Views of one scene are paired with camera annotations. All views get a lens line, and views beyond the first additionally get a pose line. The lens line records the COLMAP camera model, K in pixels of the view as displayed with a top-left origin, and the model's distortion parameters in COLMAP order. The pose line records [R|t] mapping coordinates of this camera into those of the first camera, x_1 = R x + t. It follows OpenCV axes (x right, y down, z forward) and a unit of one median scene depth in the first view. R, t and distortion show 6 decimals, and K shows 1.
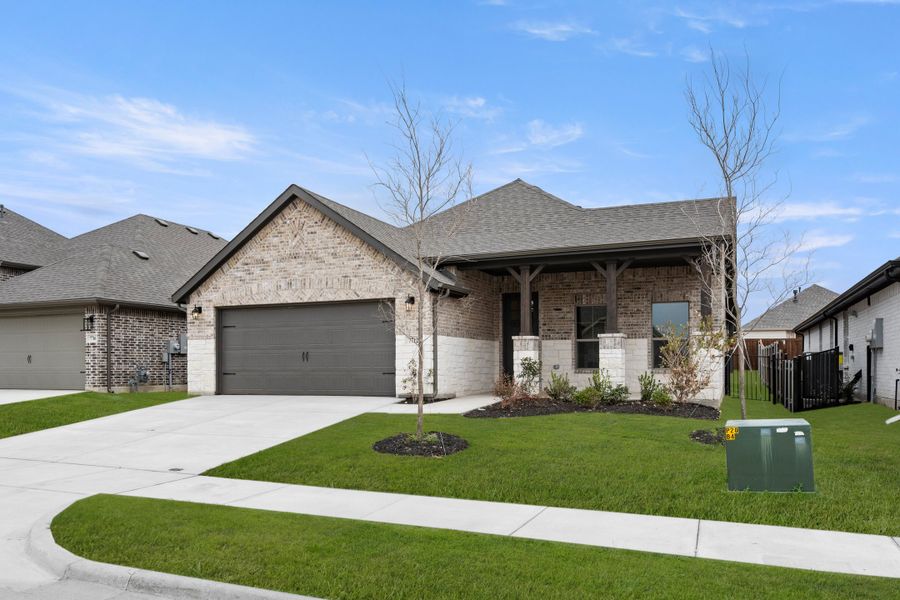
lens RADIAL K [[352.6, 0, 453.4], [0, 352.6, 298.7], [0, 0, 1]] dist [-0.000787, -0.000306]
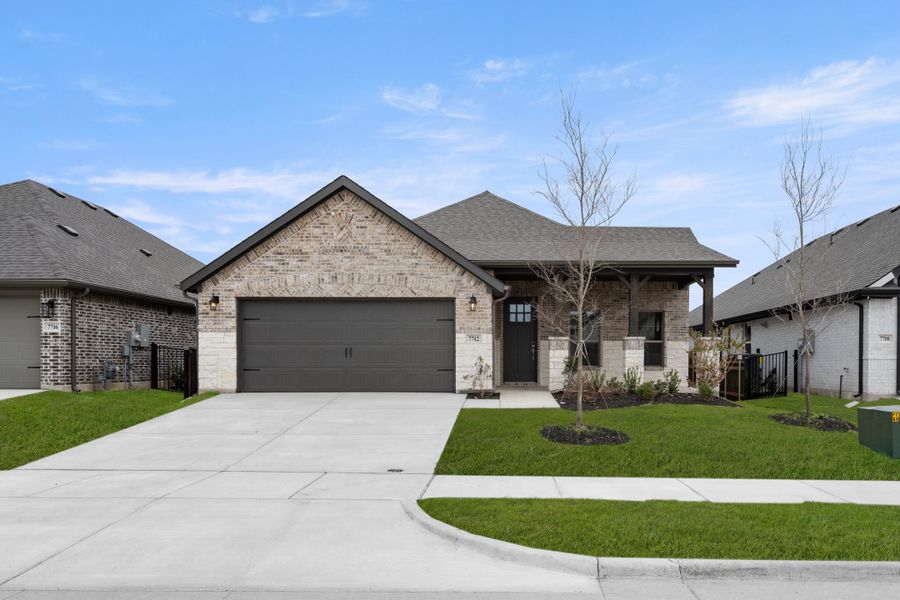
lens RADIAL K [[334.5, 0, 450.0], [0, 334.5, 300.0], [0, 0, 1]] dist [-0.000039, -0.000056]
pose [[0.977309, 0.045698, 0.206830, -0.328786], [-0.046637, 0.998912, -0.000338, 0.004982], [-0.206621, -0.009315, 0.978377, 0.030687]]
